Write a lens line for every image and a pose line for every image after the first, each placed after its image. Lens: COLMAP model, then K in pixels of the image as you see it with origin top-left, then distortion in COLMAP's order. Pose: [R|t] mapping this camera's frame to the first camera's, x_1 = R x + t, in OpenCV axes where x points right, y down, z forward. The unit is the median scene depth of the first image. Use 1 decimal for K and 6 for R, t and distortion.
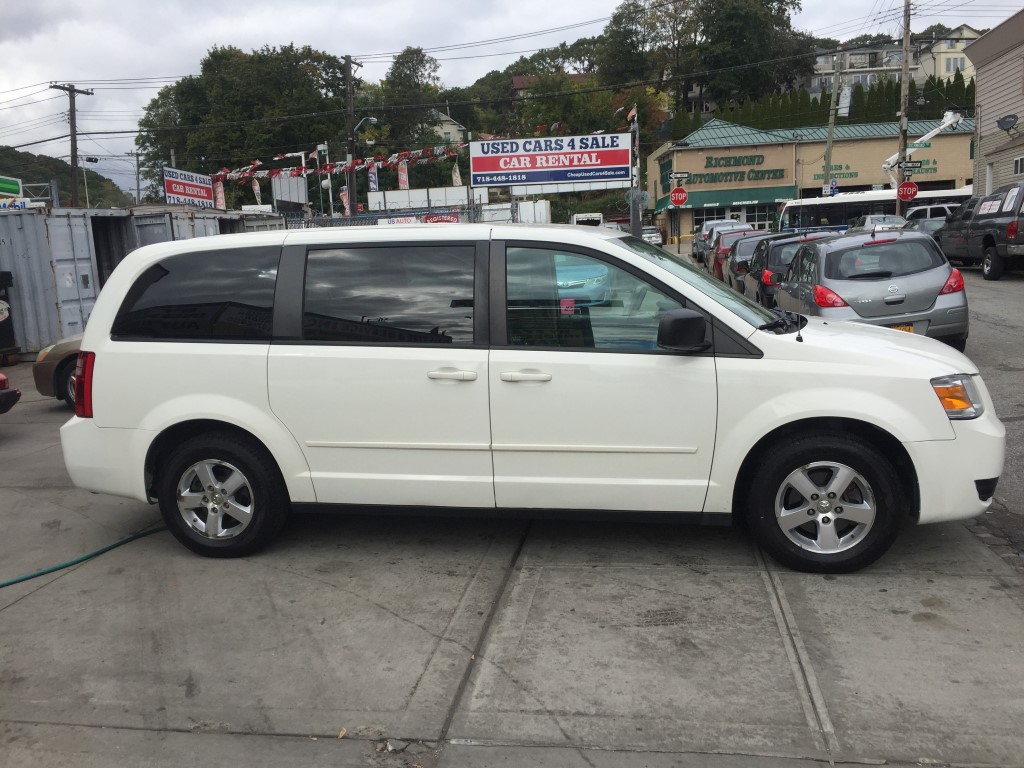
lens RADIAL K [[873.7, 0, 516.3], [0, 873.7, 384.4], [0, 0, 1]] dist [0.101411, -0.145814]
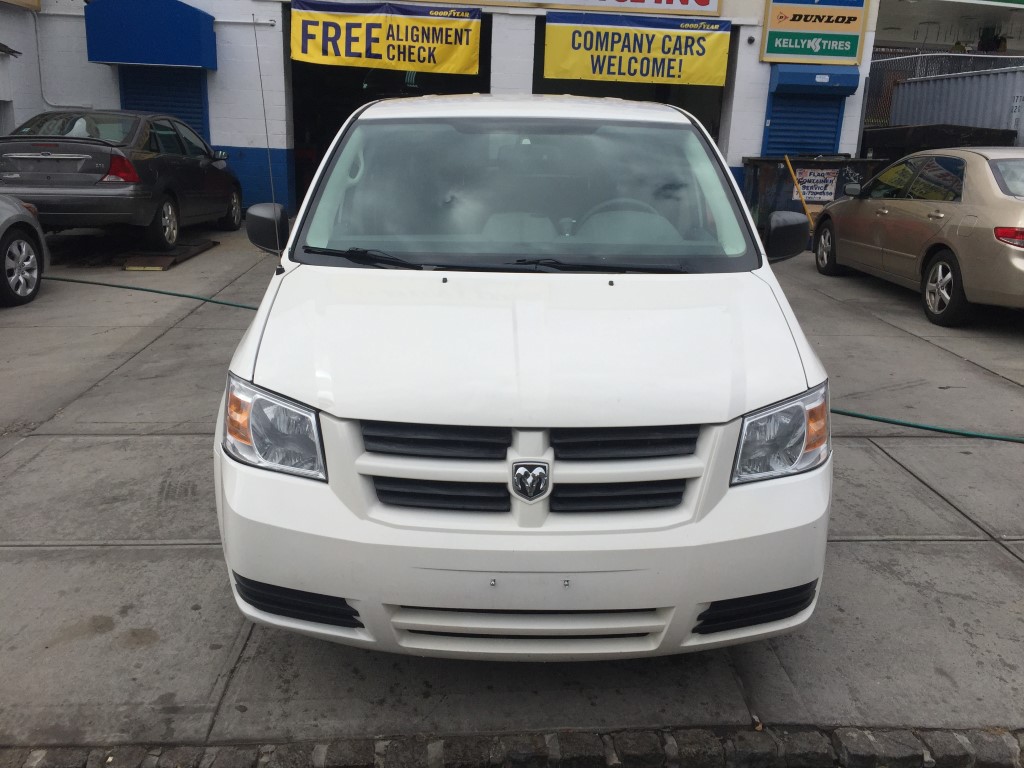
lens RADIAL K [[873.7, 0, 509.7], [0, 873.7, 376.2], [0, 0, 1]] dist [0.101411, -0.145814]
pose [[0.197143, 0.323424, -0.925490, 1.052386], [-0.179574, 0.939958, 0.290228, -0.214297], [0.963788, 0.108978, 0.243385, 0.998033]]
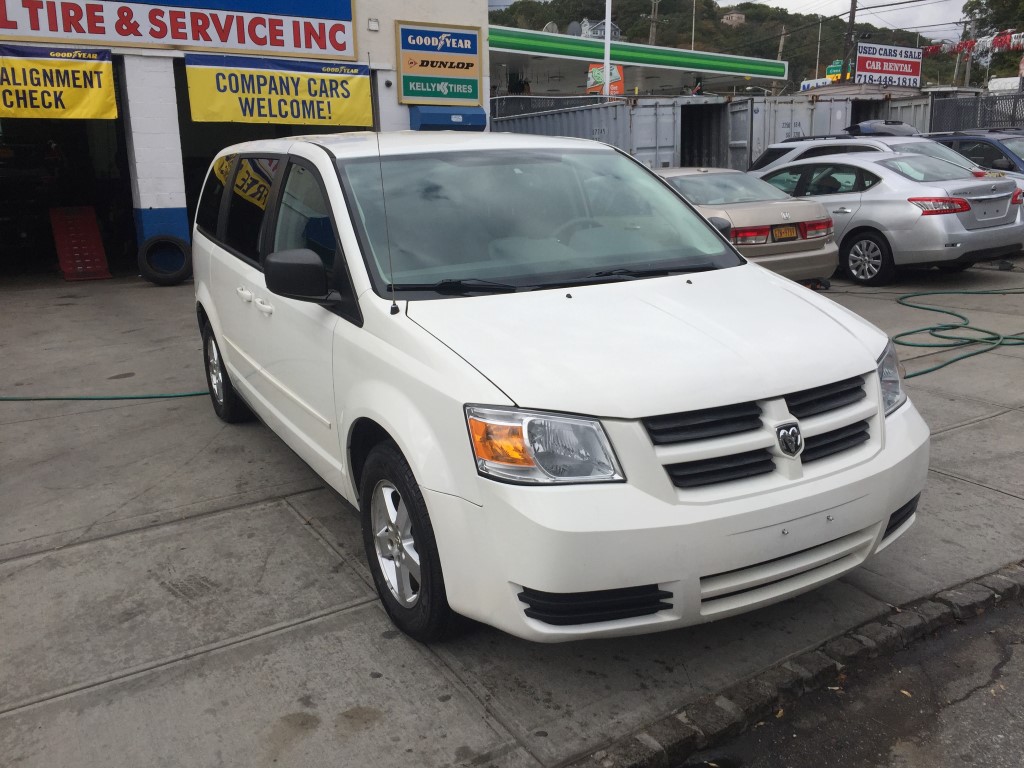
lens RADIAL K [[873.7, 0, 511.4], [0, 873.7, 387.4], [0, 0, 1]] dist [0.101411, -0.145814]
pose [[0.643581, 0.218381, -0.733562, 0.907852], [-0.118254, 0.975294, 0.186596, -0.134084], [0.756188, -0.033343, 0.653505, 0.590602]]
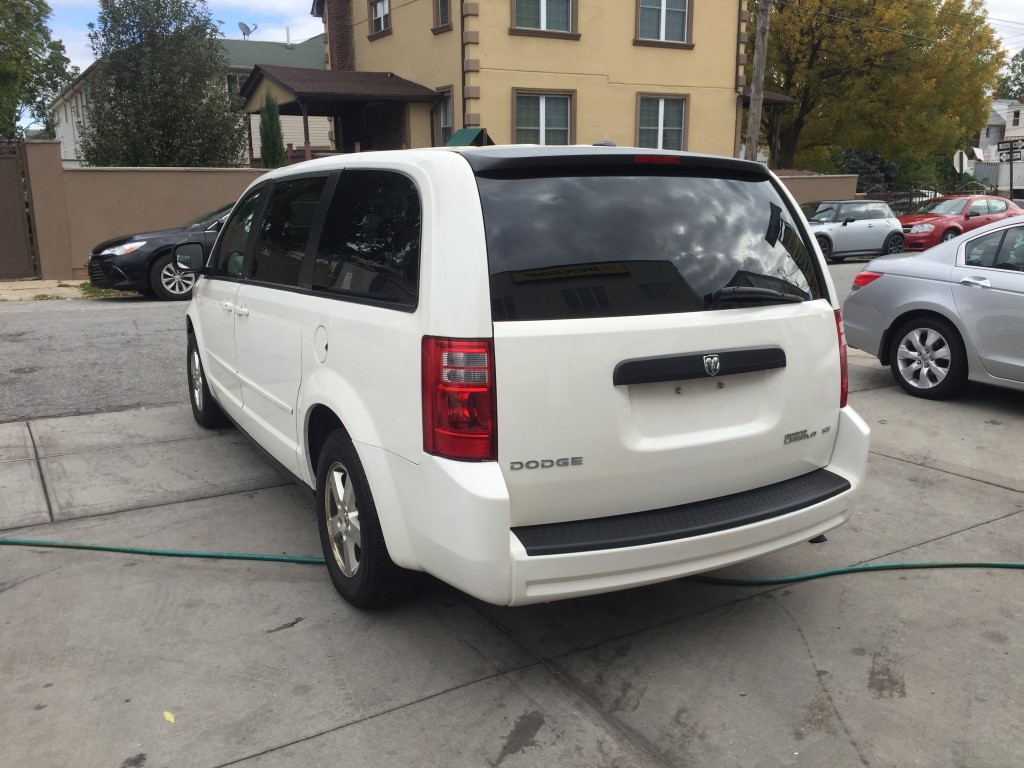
lens RADIAL K [[873.7, 0, 515.8], [0, 873.7, 382.3], [0, 0, 1]] dist [0.101411, -0.145814]
pose [[-0.639225, -0.114396, 0.760464, -1.012674], [0.145379, 0.953067, 0.265571, -0.239508], [-0.755153, 0.280315, -0.592594, 1.895982]]
